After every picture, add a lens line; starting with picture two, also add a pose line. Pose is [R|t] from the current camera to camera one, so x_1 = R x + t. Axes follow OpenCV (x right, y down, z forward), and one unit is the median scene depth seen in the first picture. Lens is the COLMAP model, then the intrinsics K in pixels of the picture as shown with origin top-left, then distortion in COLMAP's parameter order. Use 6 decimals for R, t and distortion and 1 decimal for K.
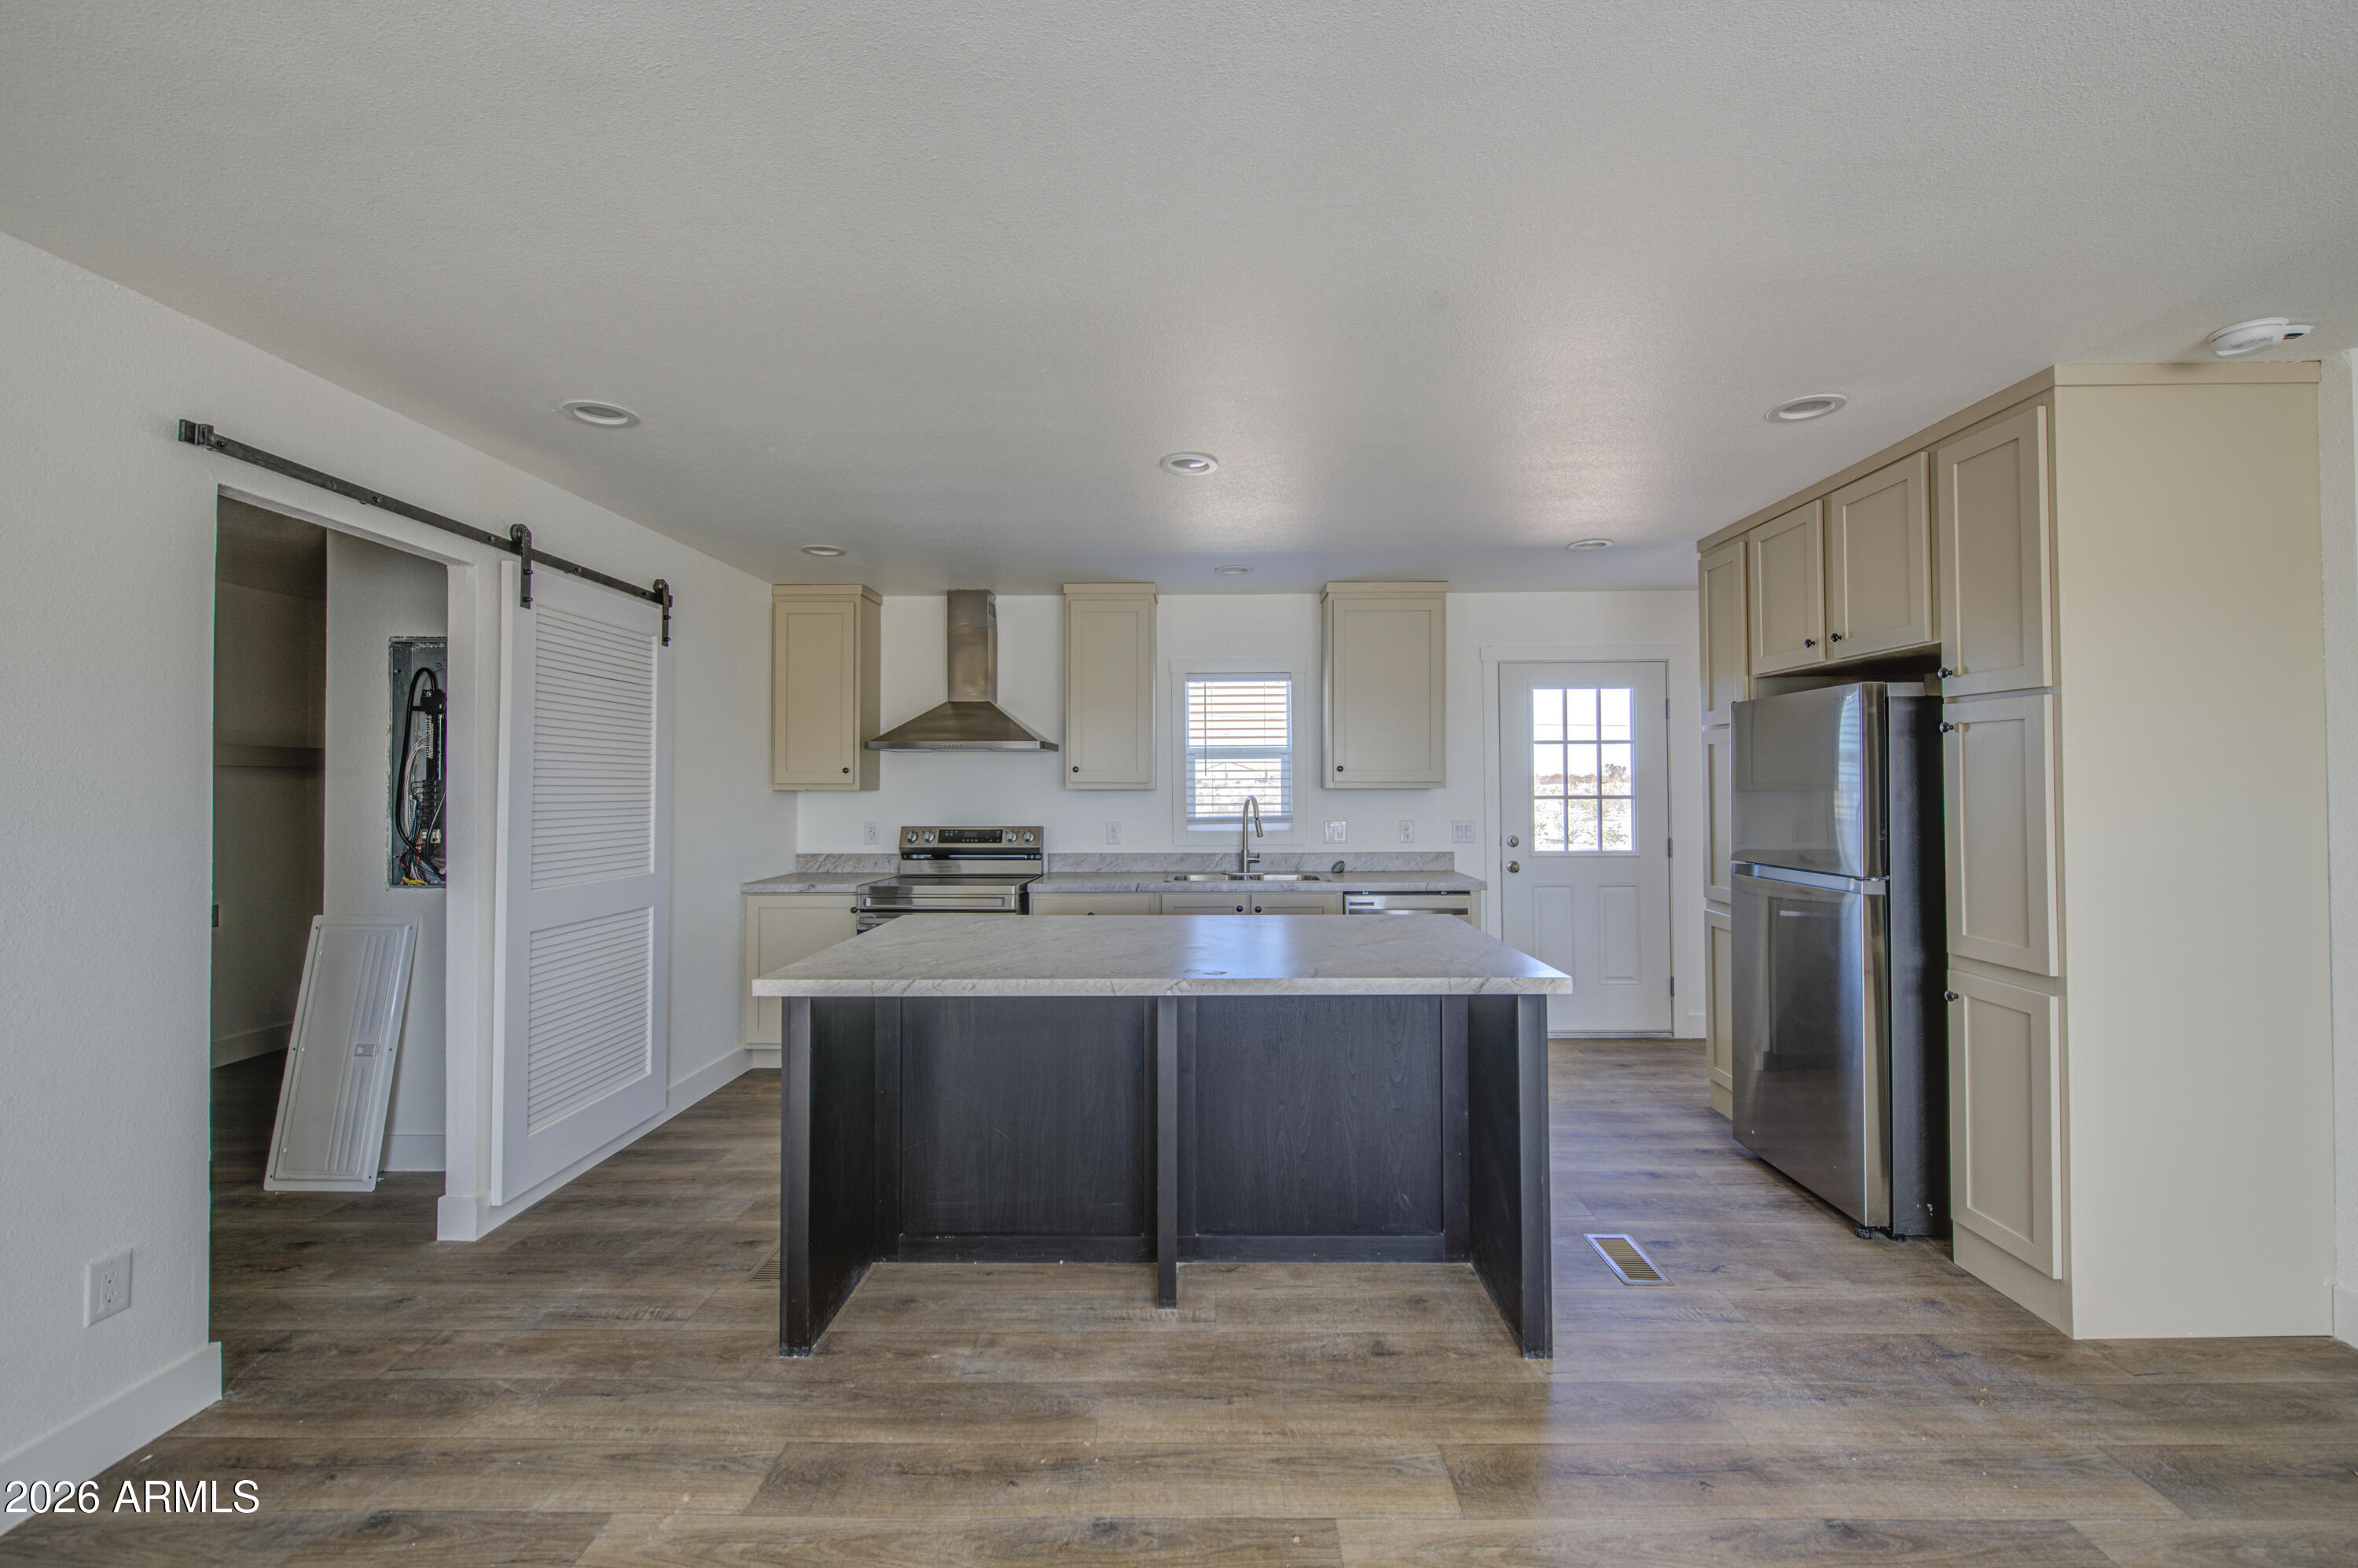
lens RADIAL K [[950.8, 0, 1199.9], [0, 950.8, 769.3], [0, 0, 1]] dist [-0.002305, -0.000766]
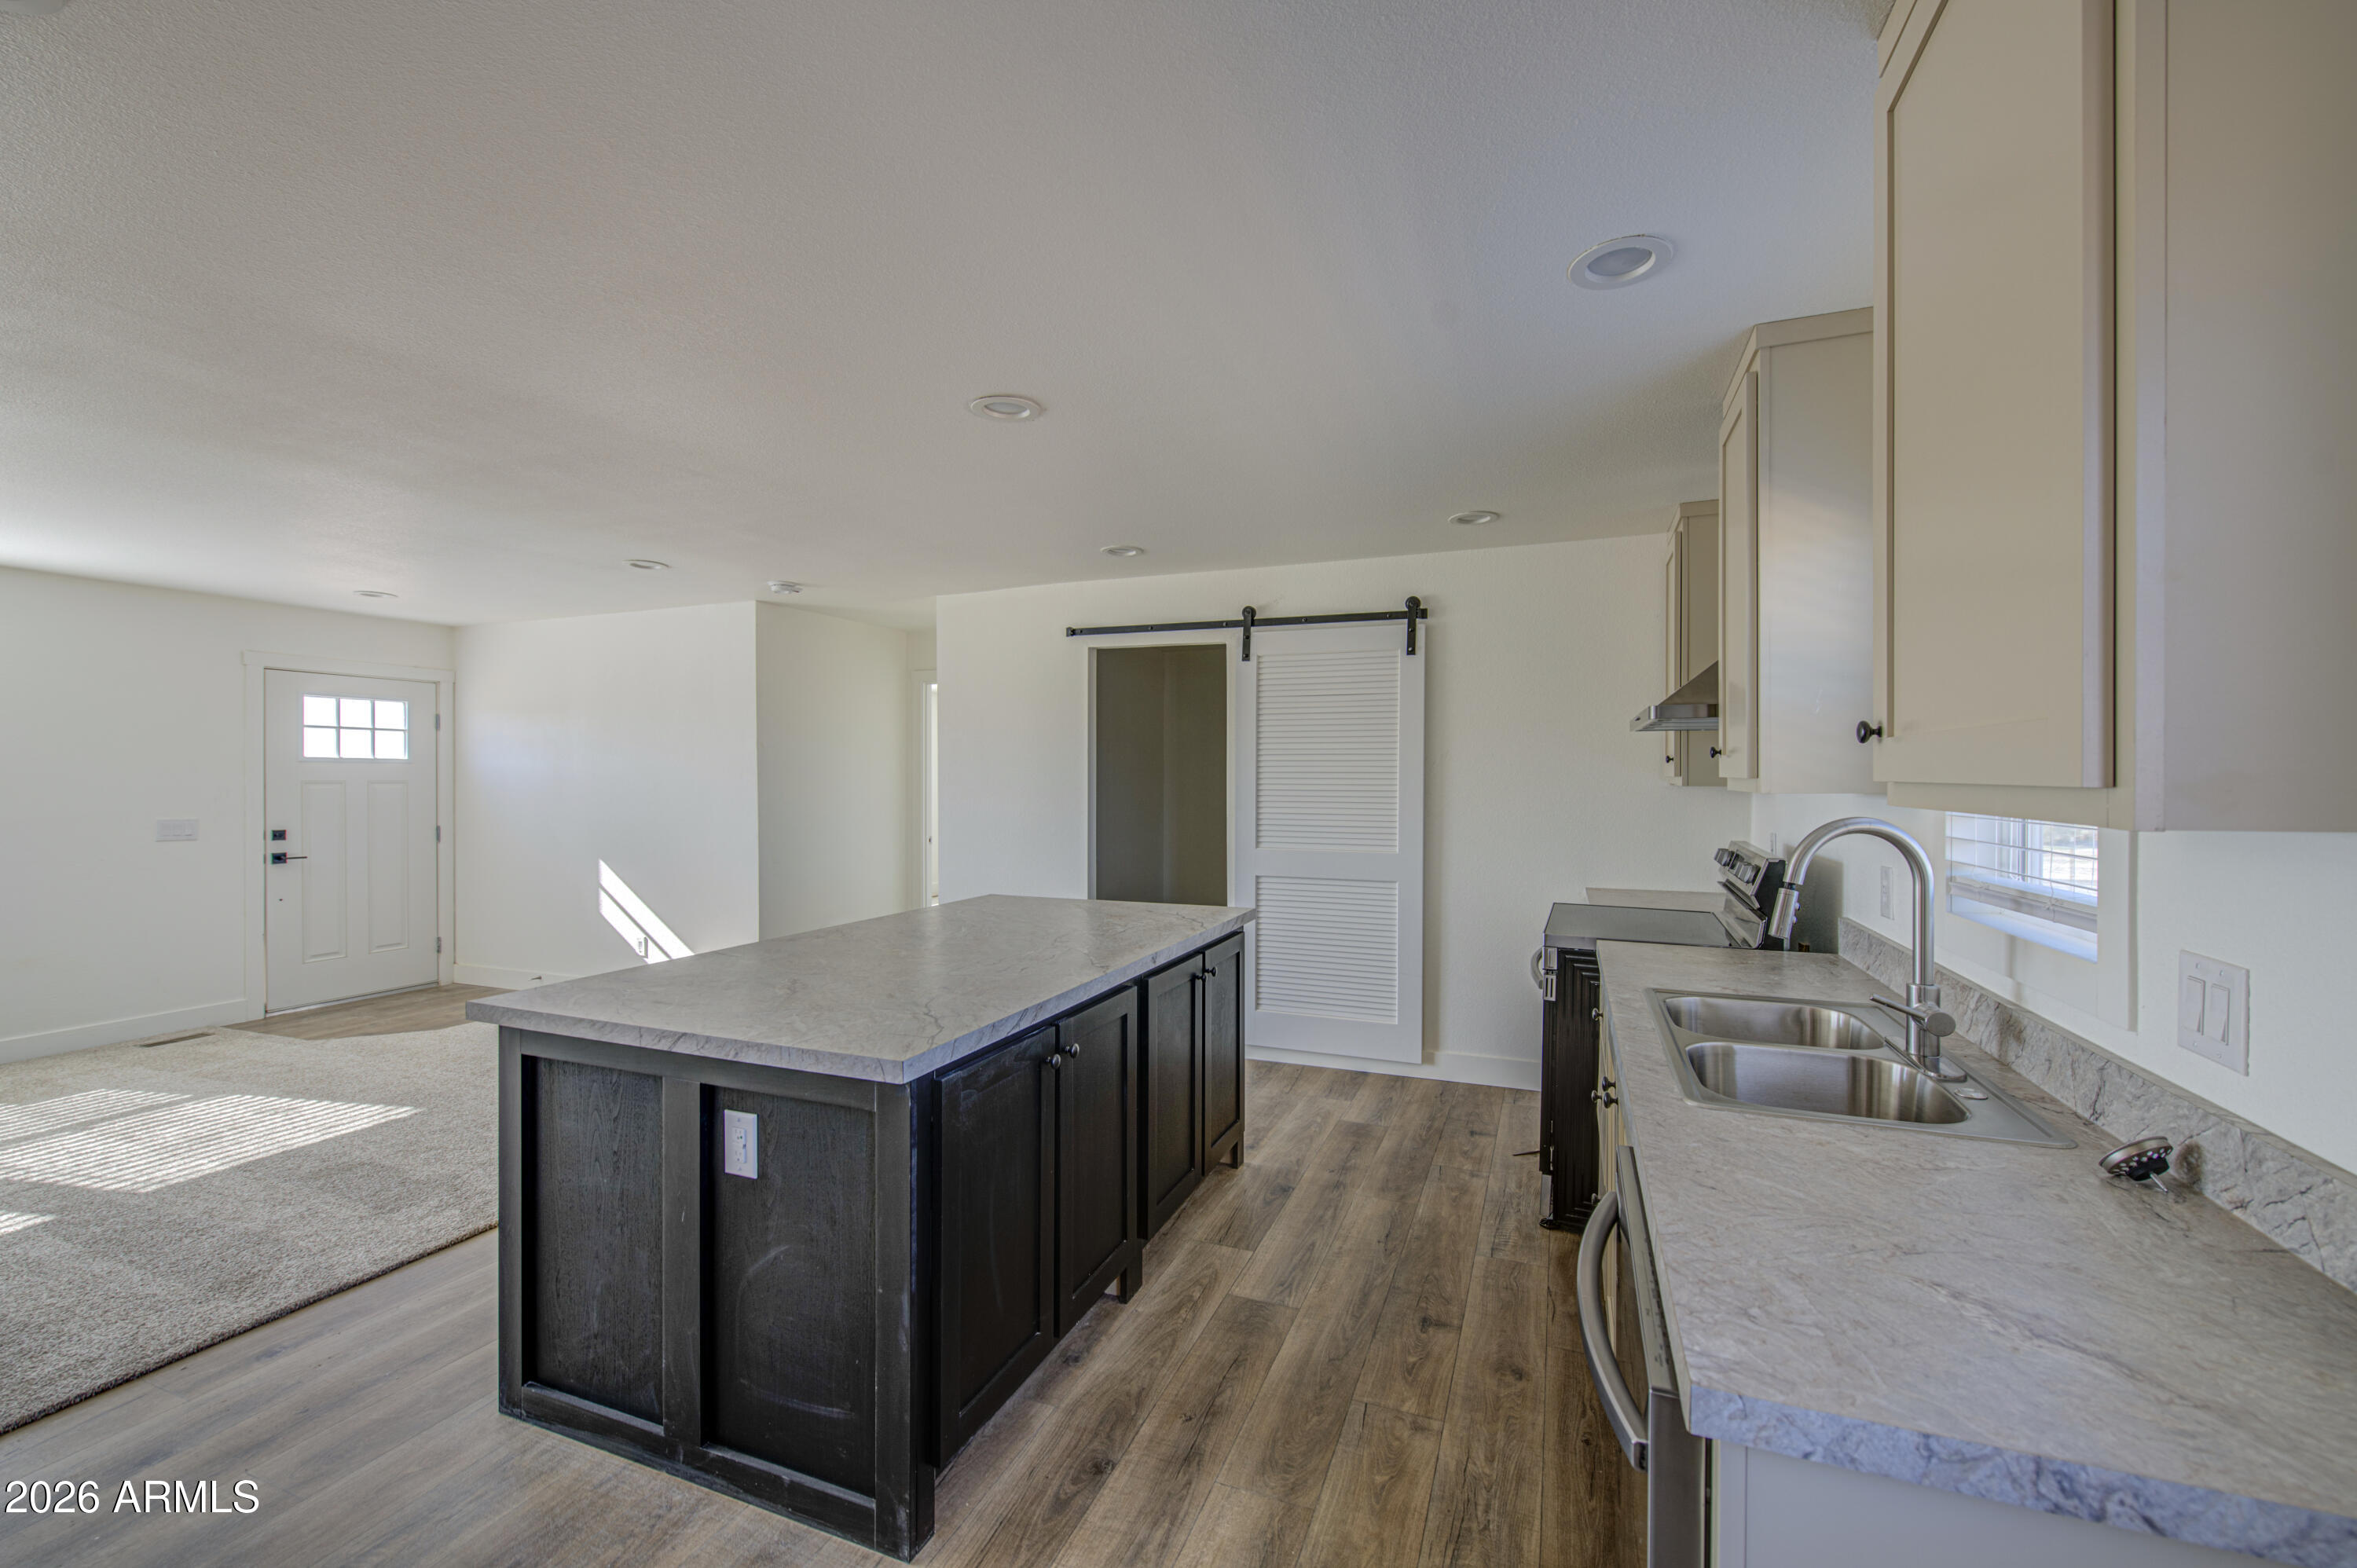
lens RADIAL K [[940.5, 0, 1206.9], [0, 940.5, 785.0], [0, 0, 1]] dist [-0.000323, -0.000328]
pose [[-0.346047, 0.013529, -0.938120, 0.455743], [0.017595, 0.999814, 0.007928, 0.009367], [0.938052, -0.013763, -0.346221, 0.917159]]
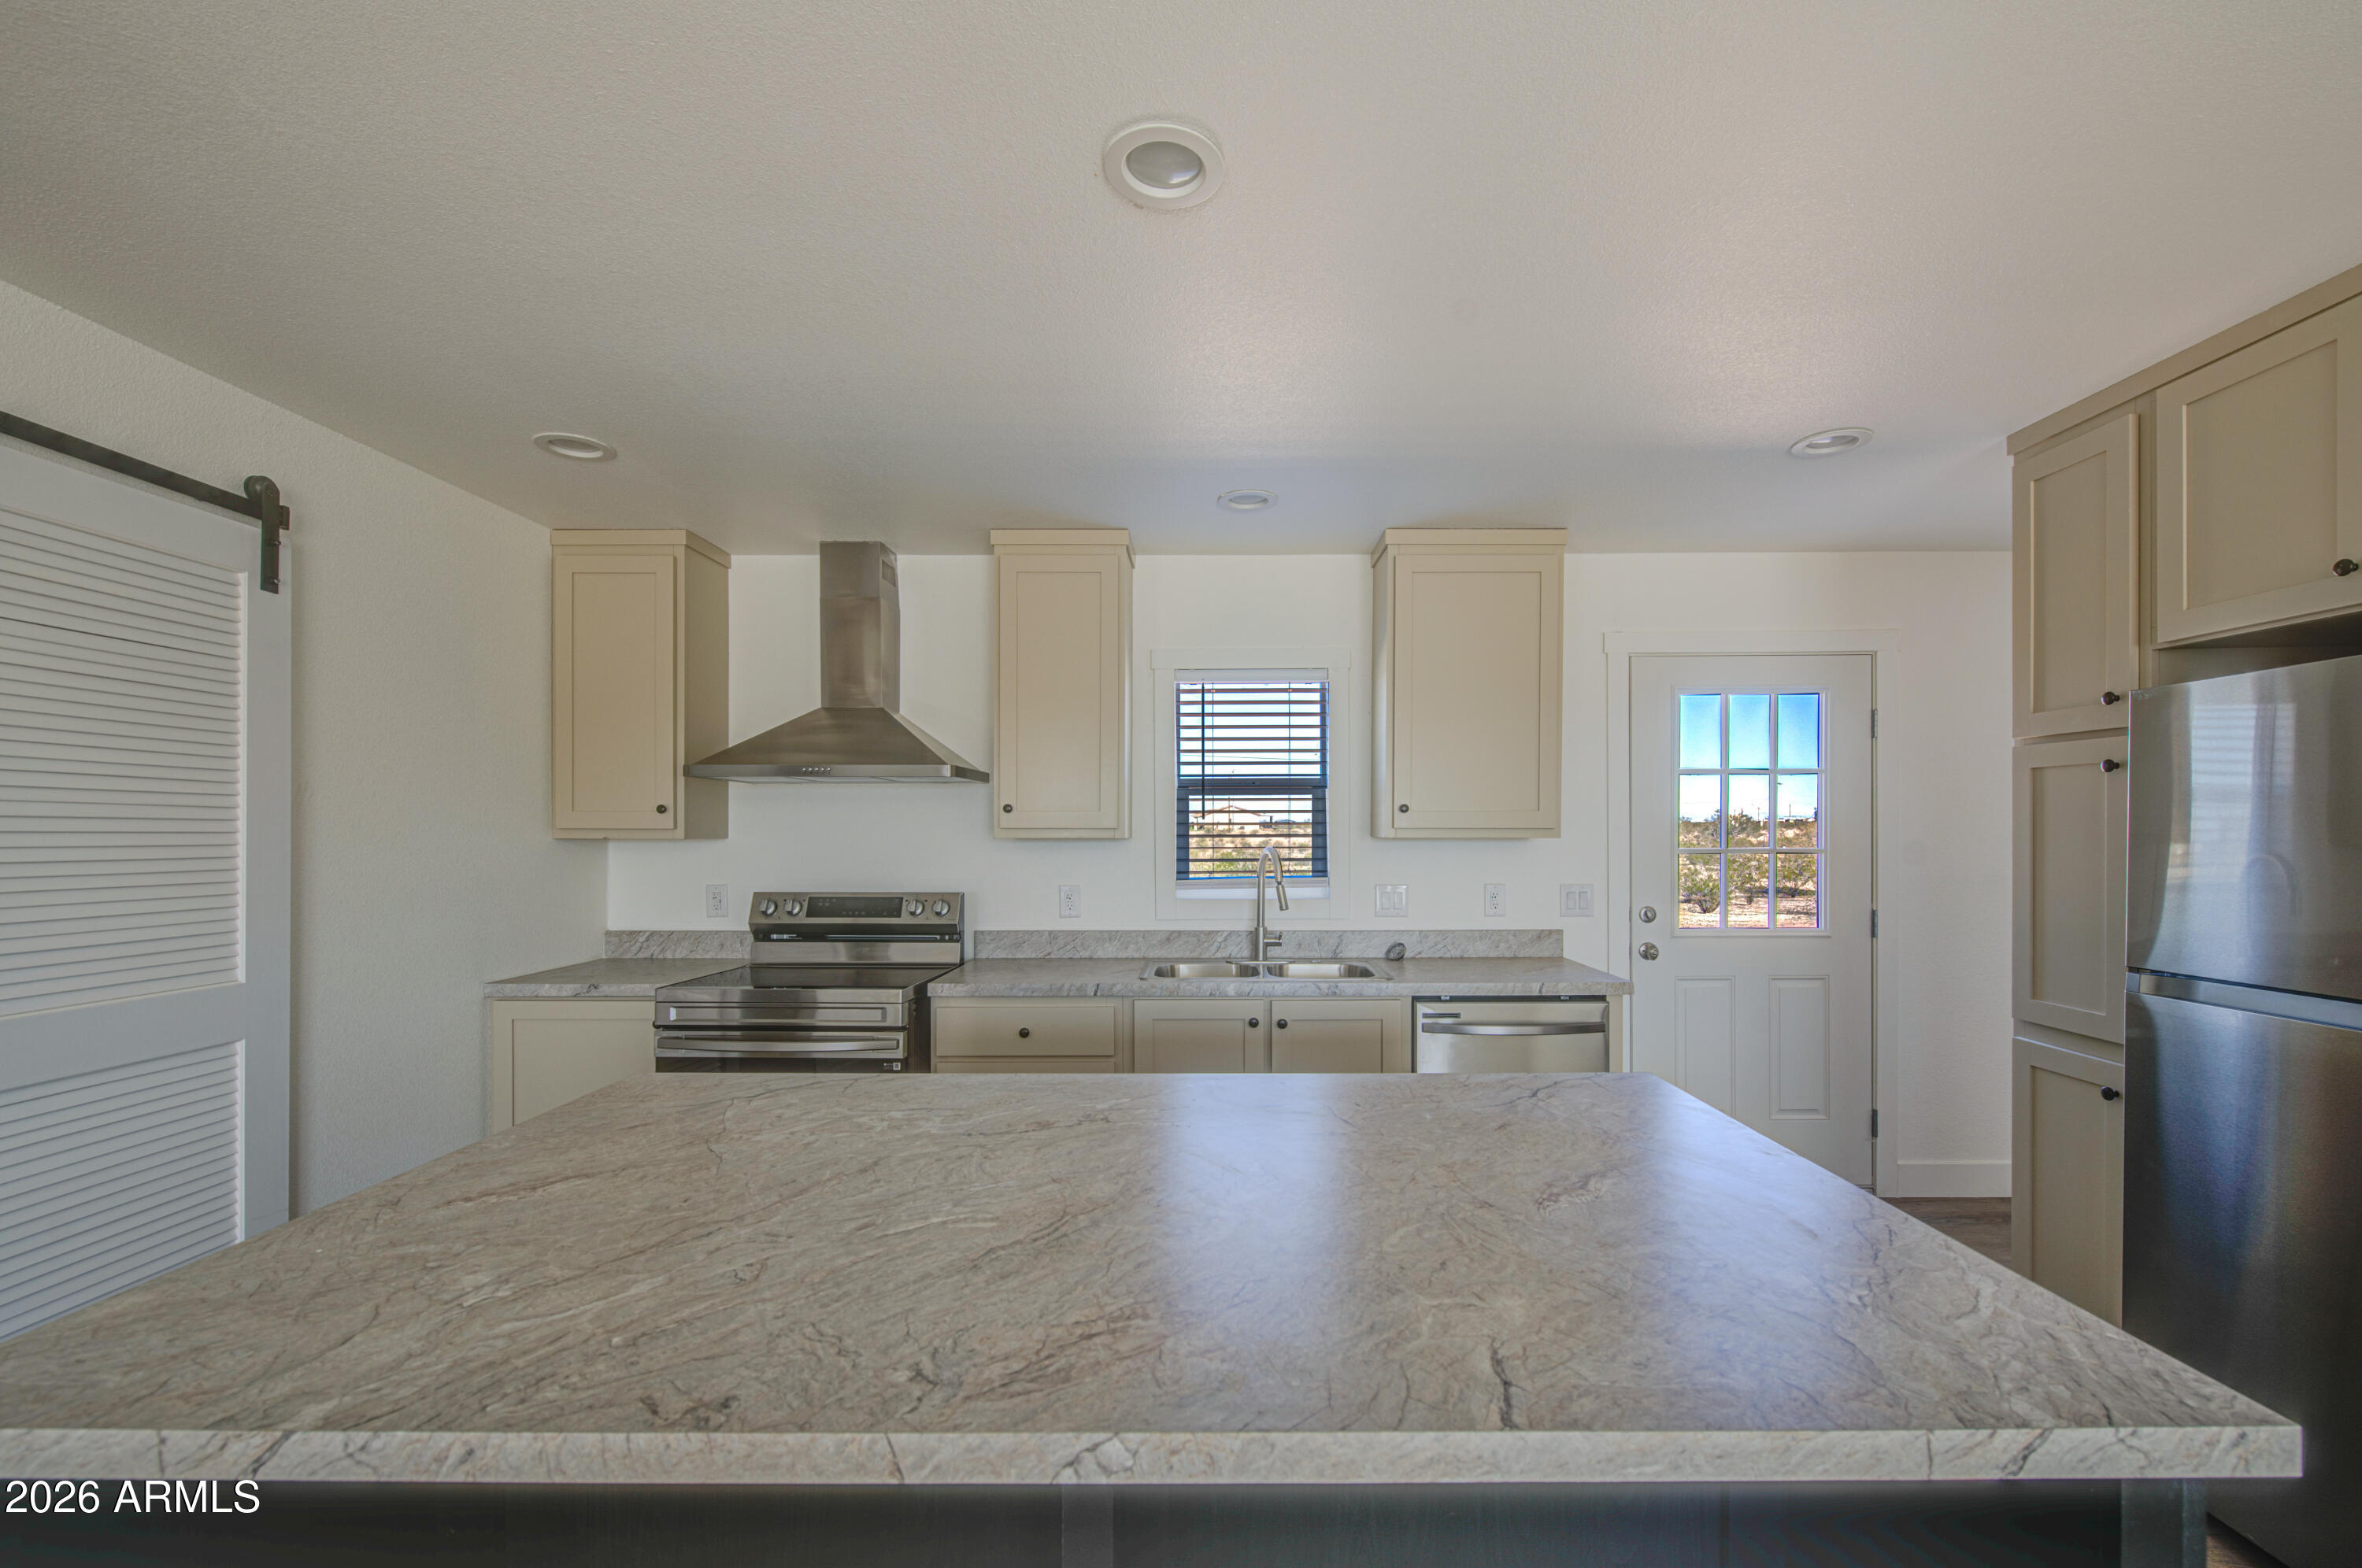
lens RADIAL K [[978.1, 0, 1211.4], [0, 978.1, 835.8], [0, 0, 1]] dist [0.001088, -0.000211]
pose [[0.999960, 0.002461, 0.008580, 0.006286], [-0.002646, 0.999763, 0.021588, 0.004143], [-0.008525, -0.021610, 0.999730, 0.312056]]
